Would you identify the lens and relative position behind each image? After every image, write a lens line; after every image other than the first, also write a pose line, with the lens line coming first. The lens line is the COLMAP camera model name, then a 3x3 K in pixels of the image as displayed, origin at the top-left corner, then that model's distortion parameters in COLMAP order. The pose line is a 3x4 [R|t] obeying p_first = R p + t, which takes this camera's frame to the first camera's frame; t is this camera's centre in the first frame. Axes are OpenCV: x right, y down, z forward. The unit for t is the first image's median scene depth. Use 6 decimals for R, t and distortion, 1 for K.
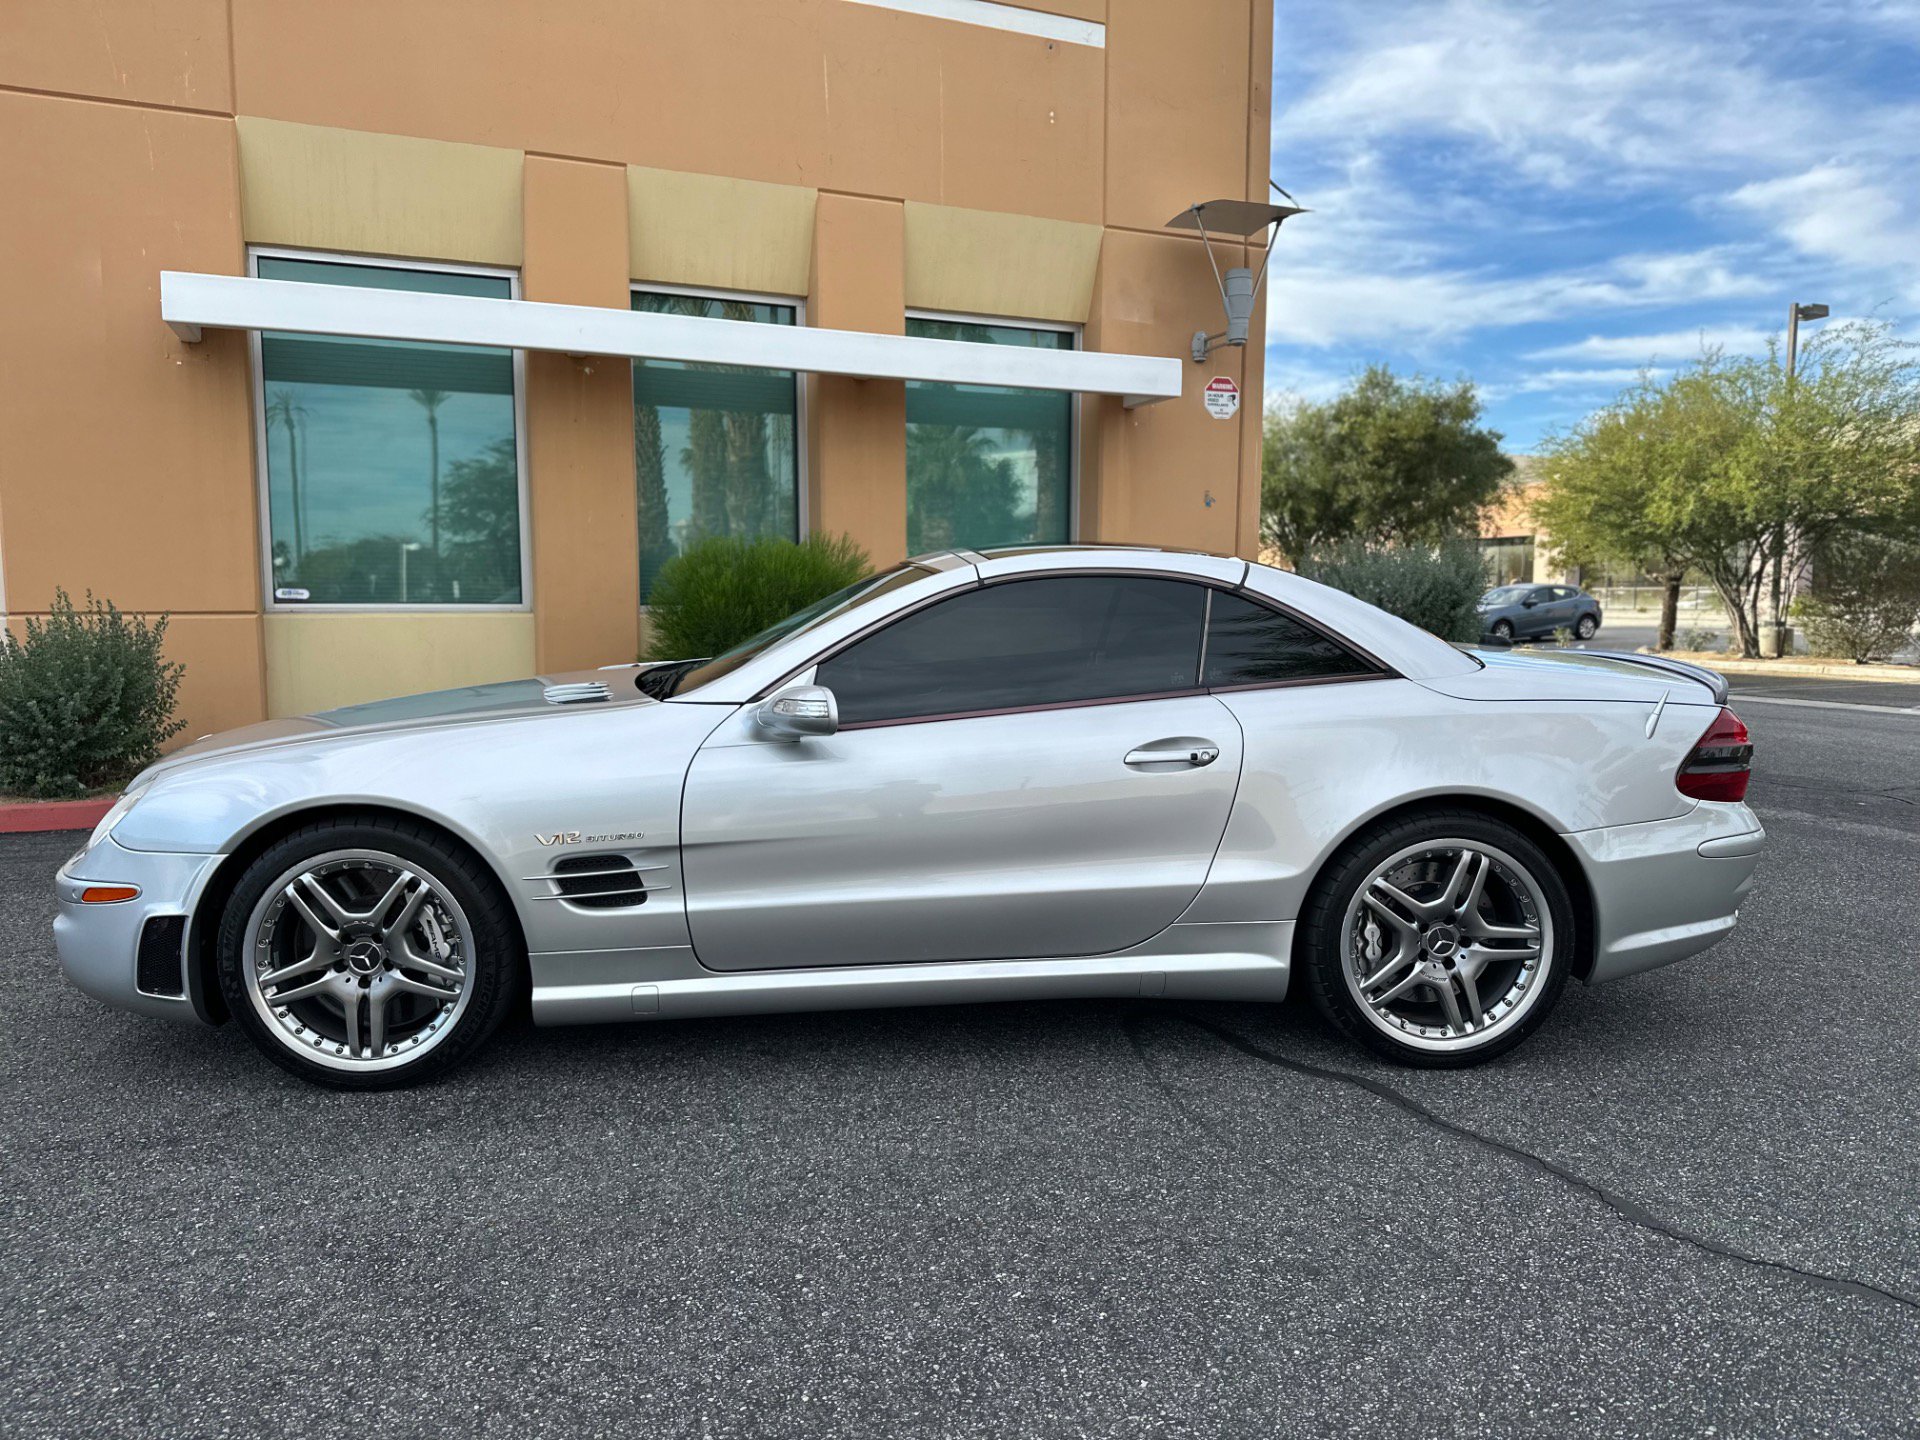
lens RADIAL K [[1400.1, 0, 958.5], [0, 1400.1, 702.4], [0, 0, 1]] dist [0.012014, -0.023954]
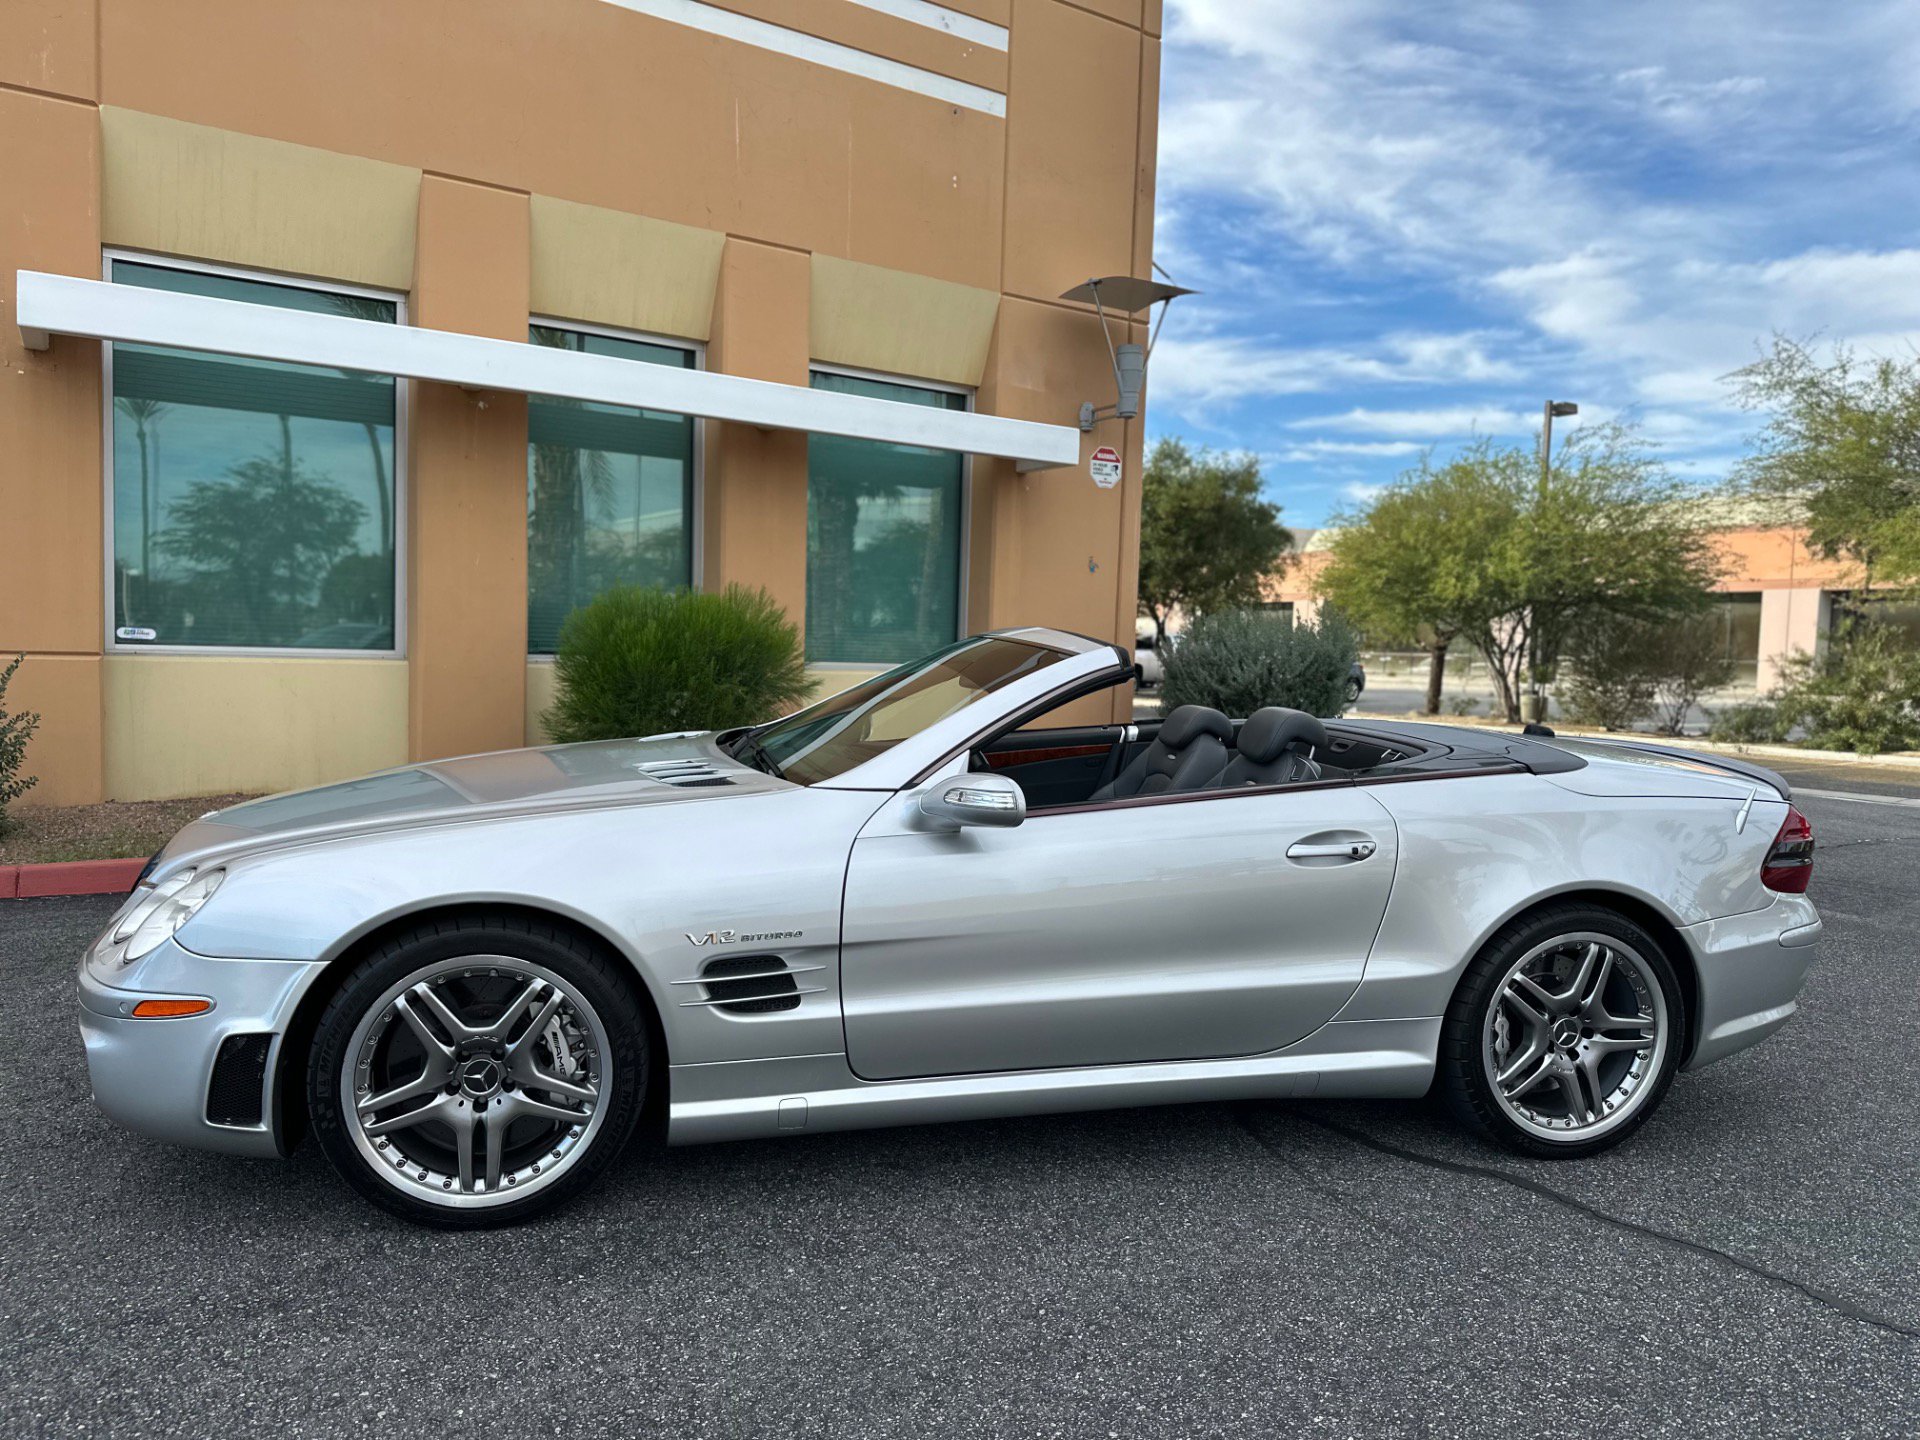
lens RADIAL K [[1400.1, 0, 957.1], [0, 1400.1, 694.3], [0, 0, 1]] dist [0.012014, -0.023954]
pose [[0.984578, 0.023171, 0.173404, -0.245023], [-0.016449, 0.999060, -0.040102, -0.023894], [-0.174170, 0.036631, 0.984034, 0.060030]]
